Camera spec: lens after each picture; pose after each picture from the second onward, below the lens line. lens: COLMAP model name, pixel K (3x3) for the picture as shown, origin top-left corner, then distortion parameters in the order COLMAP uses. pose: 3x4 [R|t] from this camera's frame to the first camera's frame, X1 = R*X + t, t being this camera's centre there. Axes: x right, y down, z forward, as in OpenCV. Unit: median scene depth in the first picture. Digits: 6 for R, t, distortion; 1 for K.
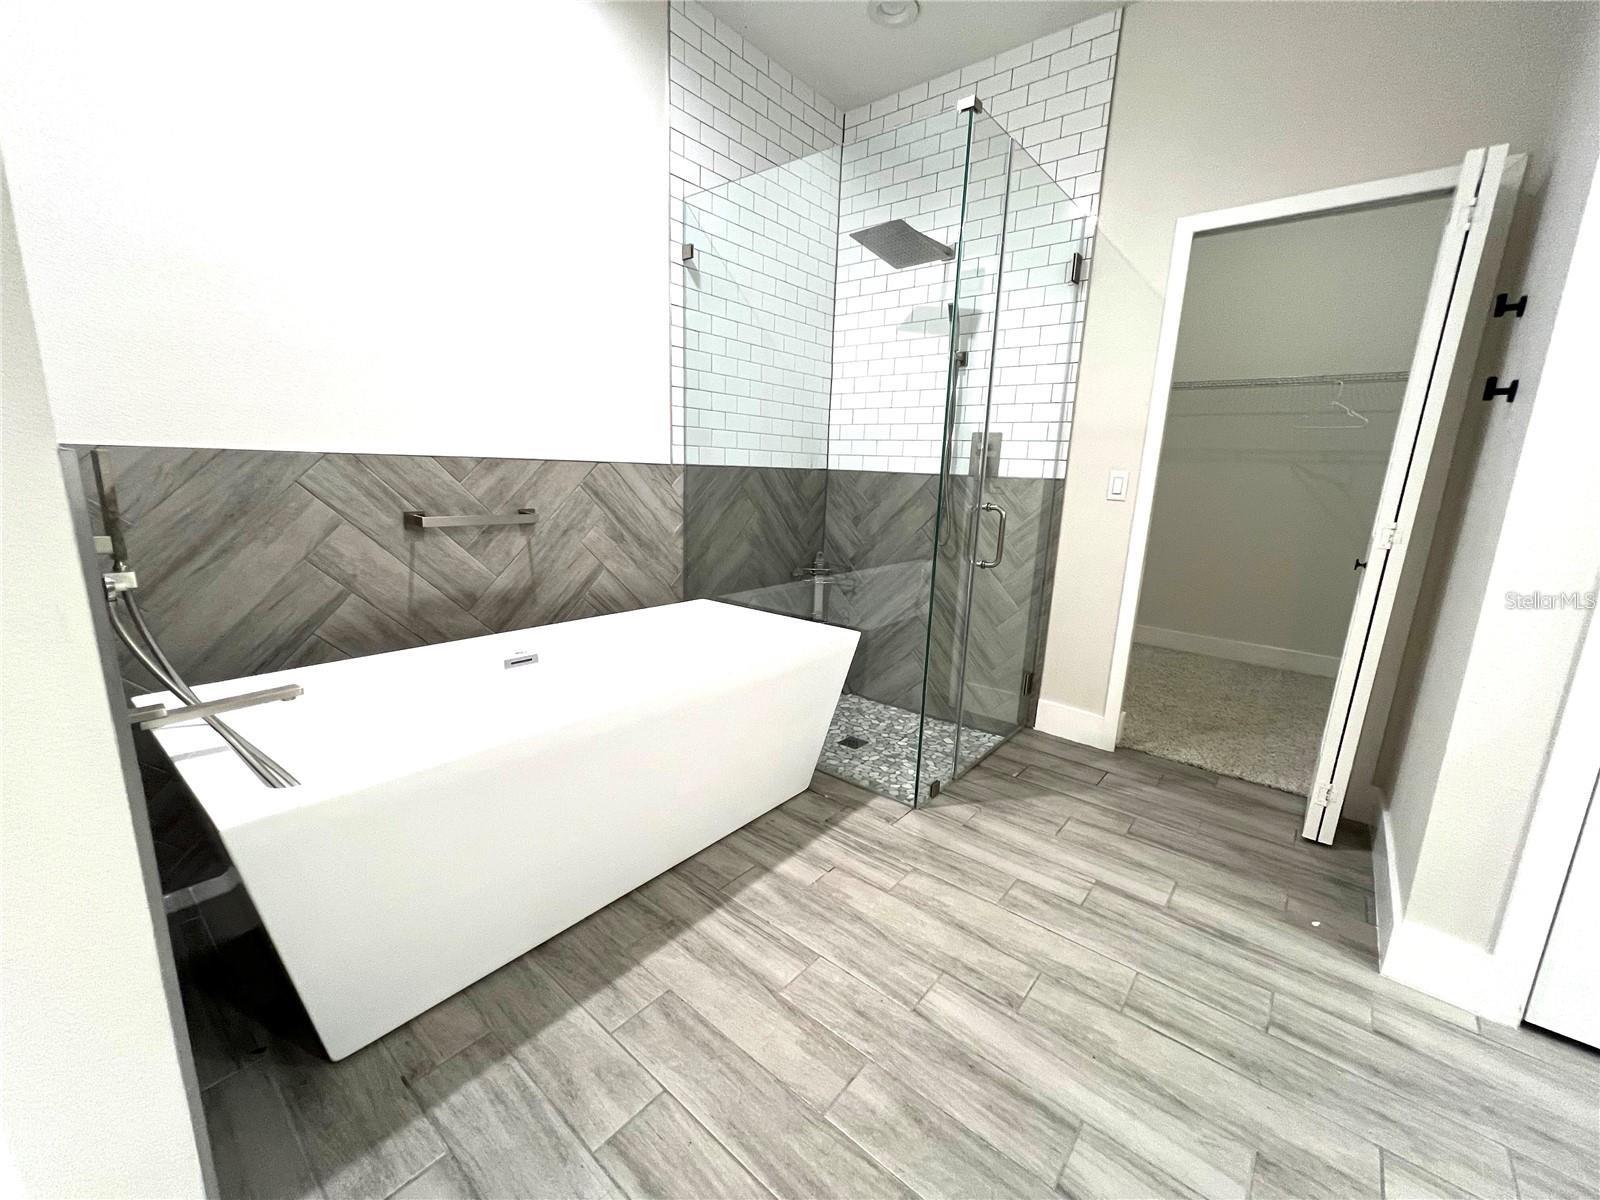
lens RADIAL K [[644.2, 0, 800.3], [0, 644.2, 603.6], [0, 0, 1]] dist [-0.001176, 0.000132]
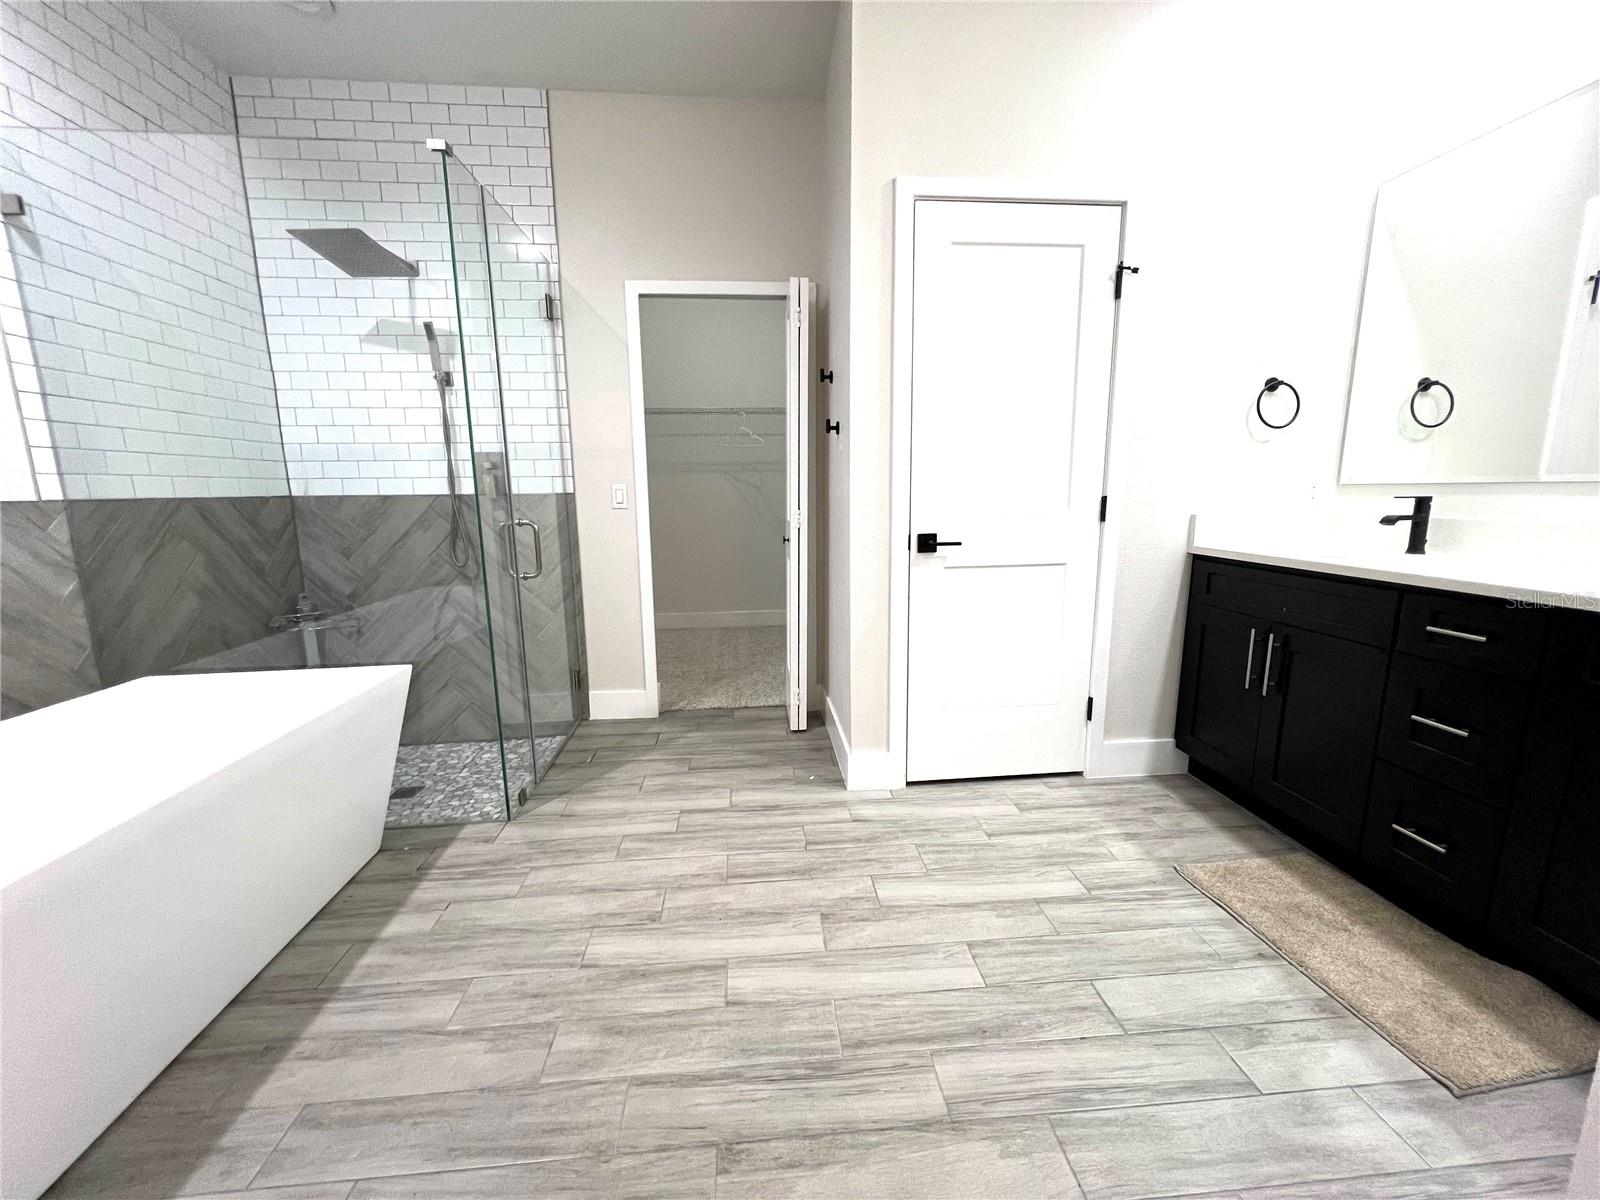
lens RADIAL K [[644.2, 0, 800.3], [0, 644.2, 603.6], [0, 0, 1]] dist [-0.001176, 0.000132]
pose [[0.711324, -0.168014, 0.682487, -0.121144], [0.182253, 0.981888, 0.051766, 0.010625], [-0.678824, 0.087563, 0.729062, -0.078401]]
